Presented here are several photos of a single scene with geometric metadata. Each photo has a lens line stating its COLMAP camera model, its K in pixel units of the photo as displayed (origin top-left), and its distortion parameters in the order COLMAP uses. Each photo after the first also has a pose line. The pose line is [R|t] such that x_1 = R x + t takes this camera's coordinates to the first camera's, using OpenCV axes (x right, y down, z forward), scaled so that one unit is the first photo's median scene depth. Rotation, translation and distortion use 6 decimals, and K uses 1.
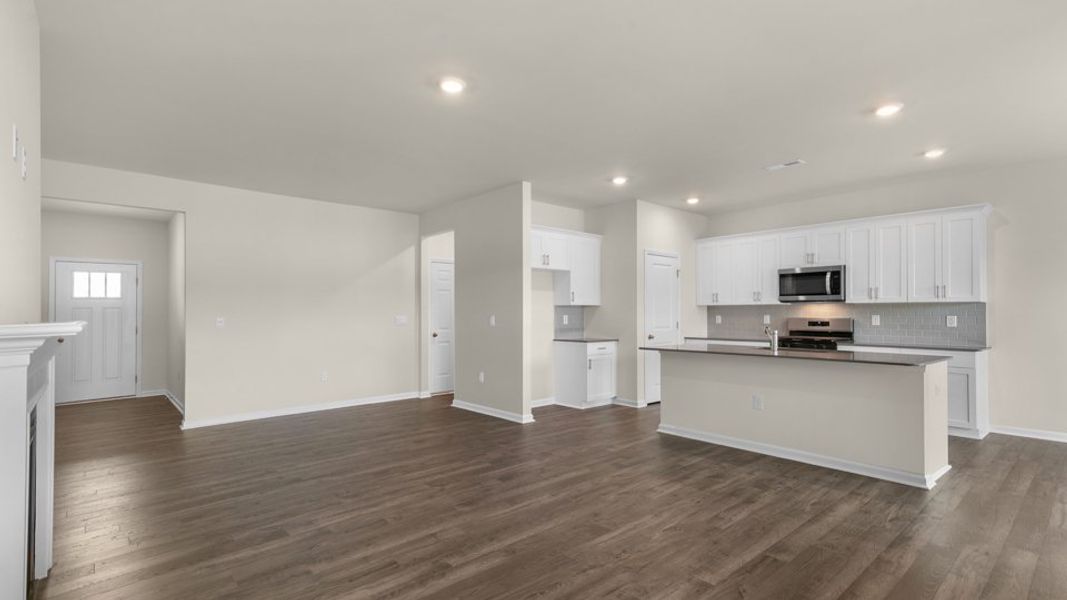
lens RADIAL K [[483.0, 0, 539.1], [0, 483.0, 309.4], [0, 0, 1]] dist [0.008525, -0.000247]
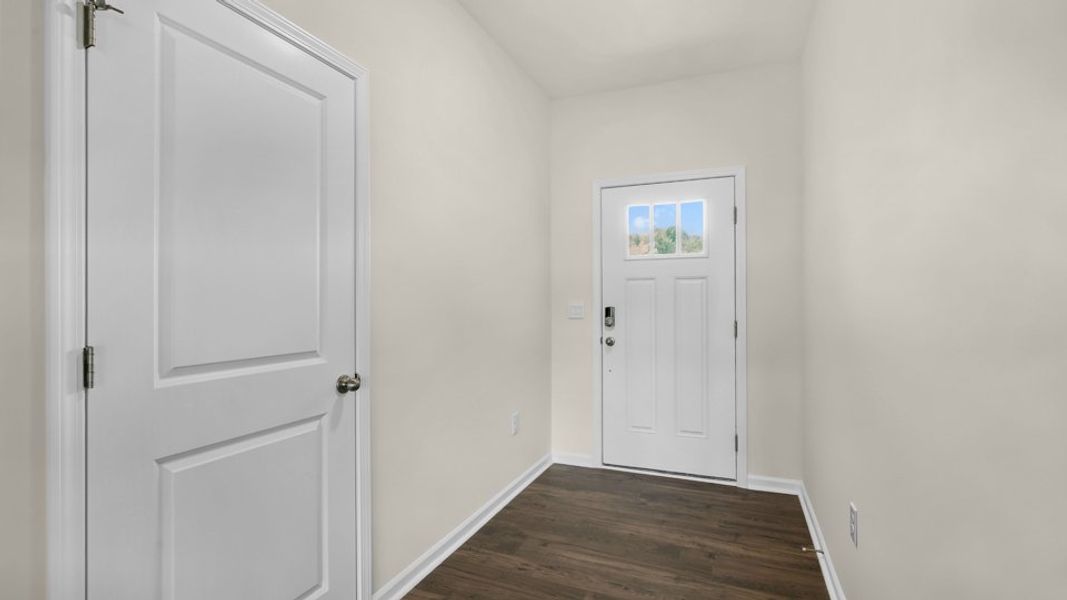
lens RADIAL K [[483.0, 0, 539.1], [0, 483.0, 309.4], [0, 0, 1]] dist [0.008525, -0.000247]
pose [[0.468479, 0.000575, -0.883474, -0.543115], [0.013909, 0.999871, 0.008027, 0.019936], [0.883365, -0.016049, 0.468411, 0.659218]]
